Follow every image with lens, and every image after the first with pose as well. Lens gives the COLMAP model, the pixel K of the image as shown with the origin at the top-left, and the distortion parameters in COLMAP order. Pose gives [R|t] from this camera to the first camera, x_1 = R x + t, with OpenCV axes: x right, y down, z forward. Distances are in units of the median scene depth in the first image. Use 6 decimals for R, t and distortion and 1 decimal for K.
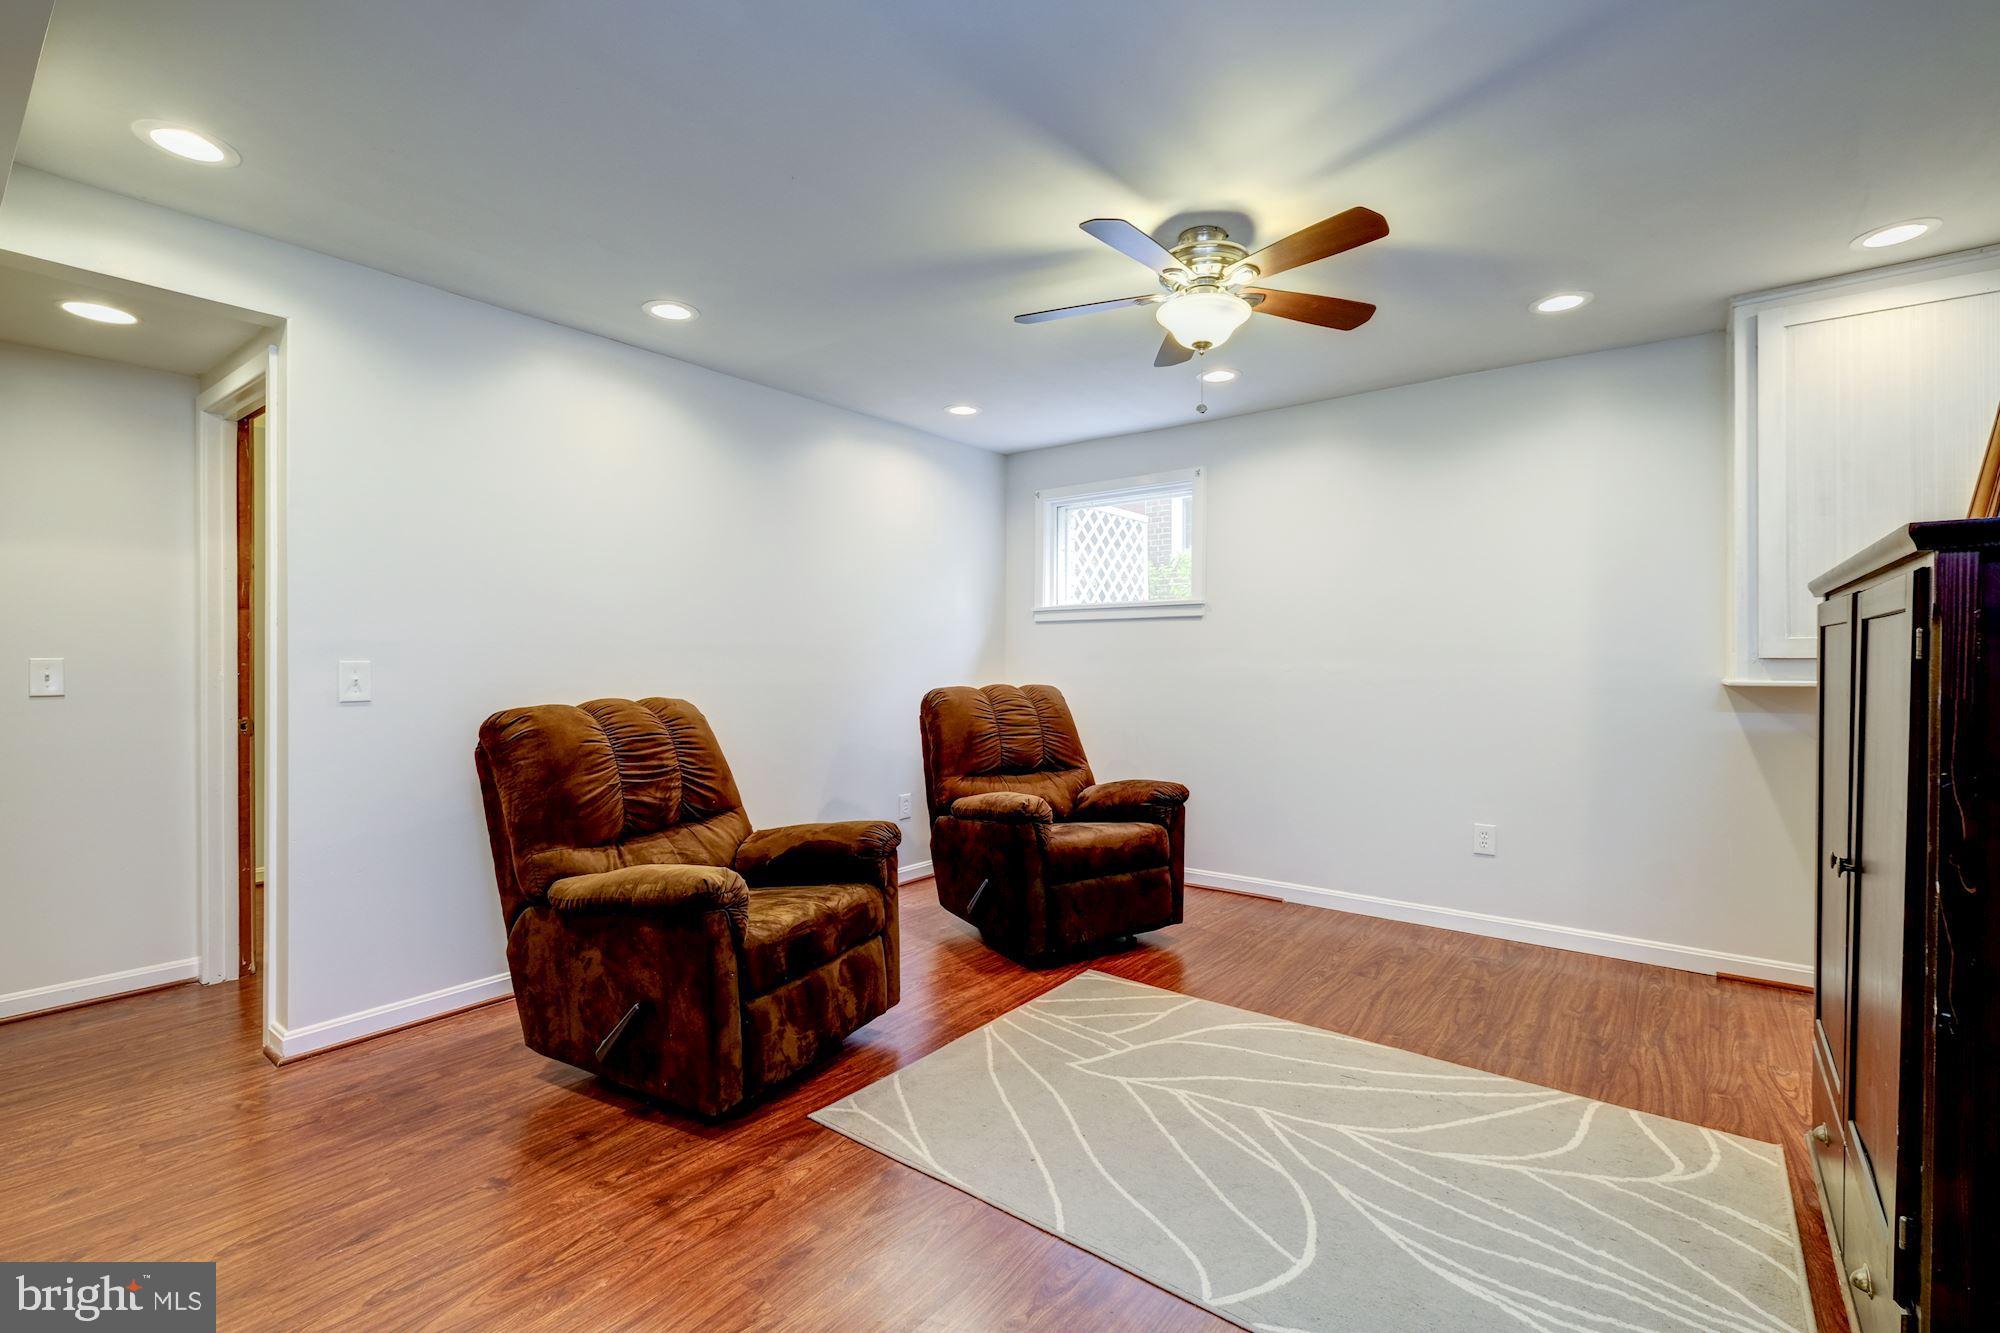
lens RADIAL K [[887.3, 0, 1000.0], [0, 887.3, 666.5], [0, 0, 1]] dist [-0.003038, -0.000389]
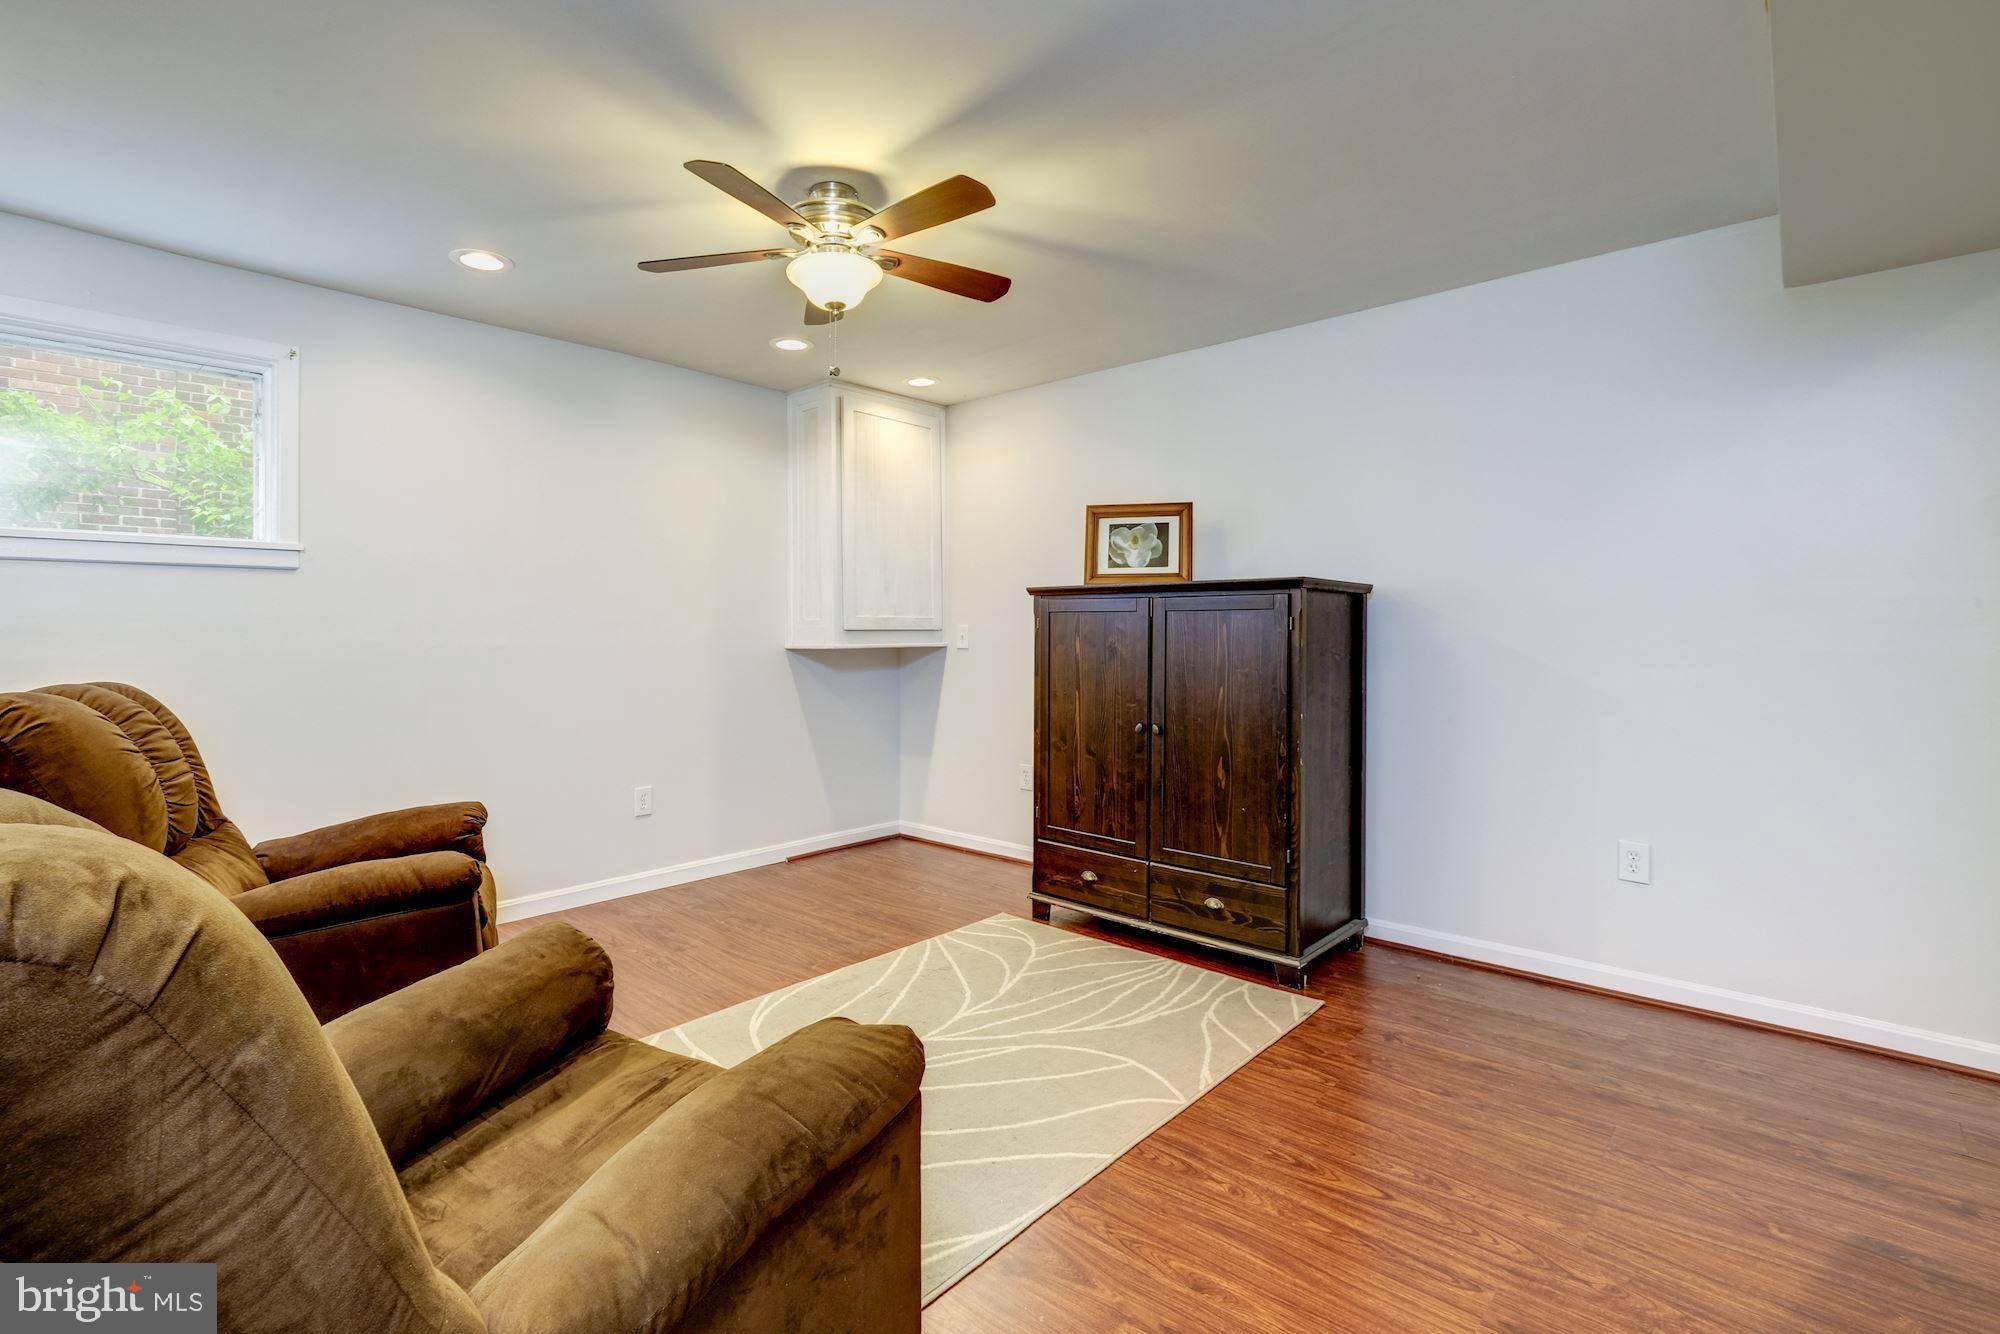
lens RADIAL K [[887.3, 0, 1000.0], [0, 887.3, 667.0], [0, 0, 1]] dist [-0.003038, -0.000389]
pose [[0.085062, -0.042786, 0.995457, -0.723150], [0.009669, 0.999066, 0.042114, -0.011215], [-0.996329, 0.006043, 0.085396, 0.743505]]
